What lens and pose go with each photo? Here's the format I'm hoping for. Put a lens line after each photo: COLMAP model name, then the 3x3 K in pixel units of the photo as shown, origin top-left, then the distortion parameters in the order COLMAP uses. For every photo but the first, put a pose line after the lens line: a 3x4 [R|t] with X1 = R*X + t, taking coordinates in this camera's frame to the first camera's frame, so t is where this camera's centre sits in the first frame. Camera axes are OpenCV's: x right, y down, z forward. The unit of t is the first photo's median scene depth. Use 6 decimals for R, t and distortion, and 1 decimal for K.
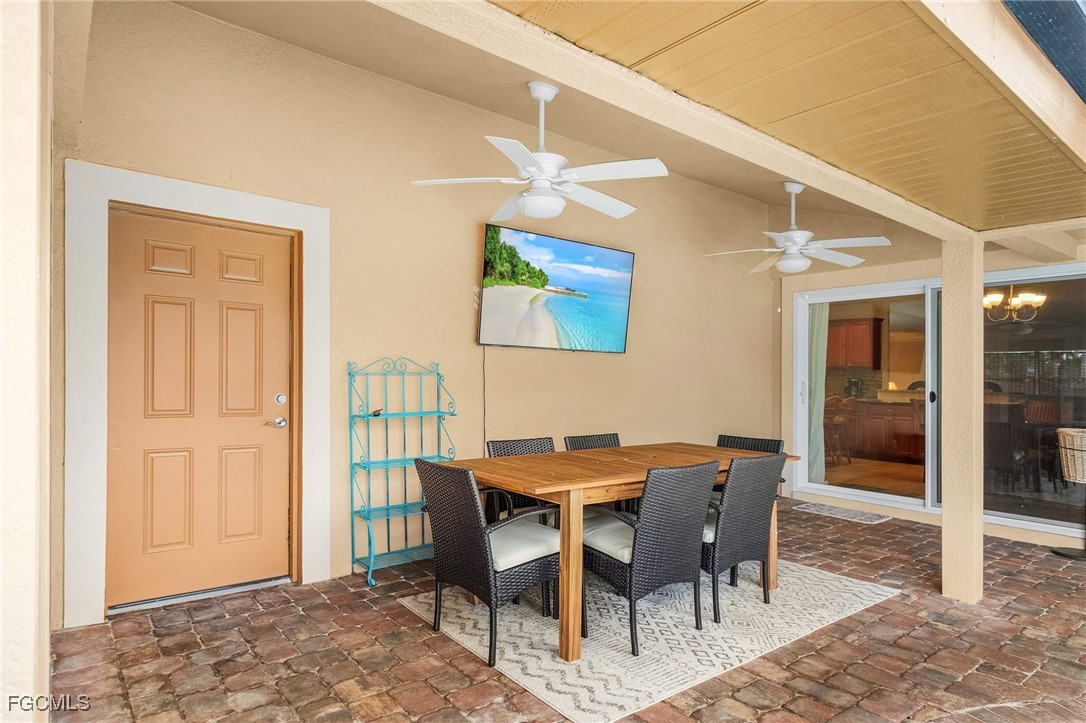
lens RADIAL K [[612.3, 0, 542.2], [0, 612.3, 376.1], [0, 0, 1]] dist [0.008264, 0.001043]
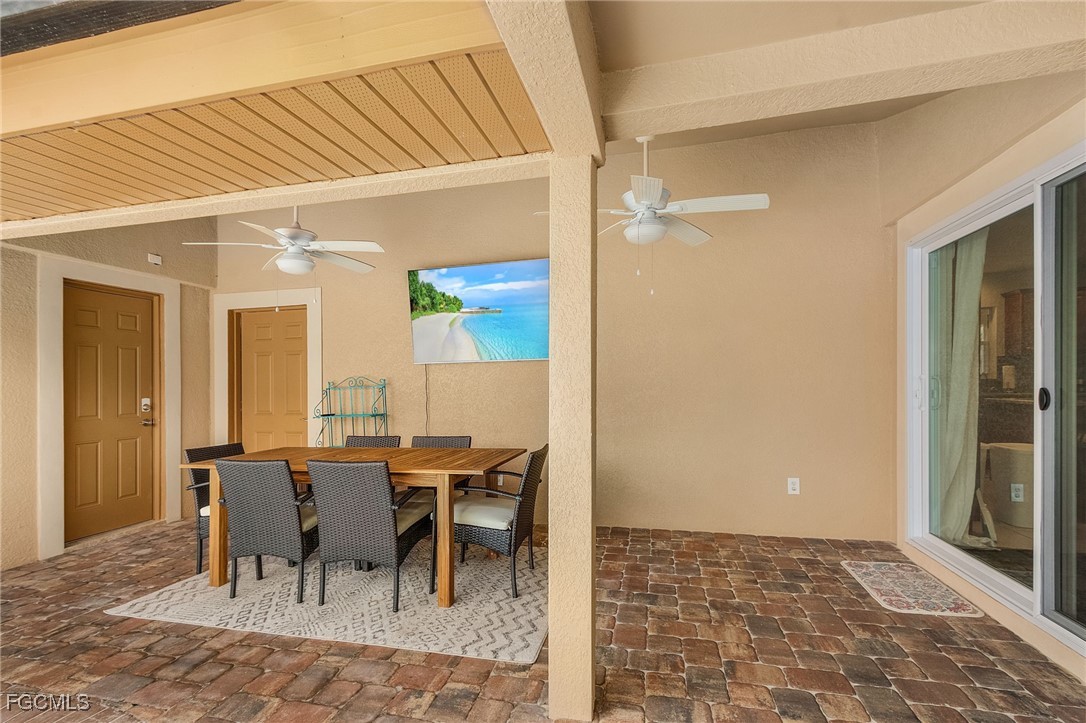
lens RADIAL K [[514.2, 0, 540.6], [0, 514.2, 392.2], [0, 0, 1]] dist [0.012721, -0.000232]
pose [[0.605858, -0.020240, -0.795315, 0.915148], [0.039374, 0.999214, 0.004565, 0.014732], [0.794598, -0.034081, 0.606179, 0.533809]]
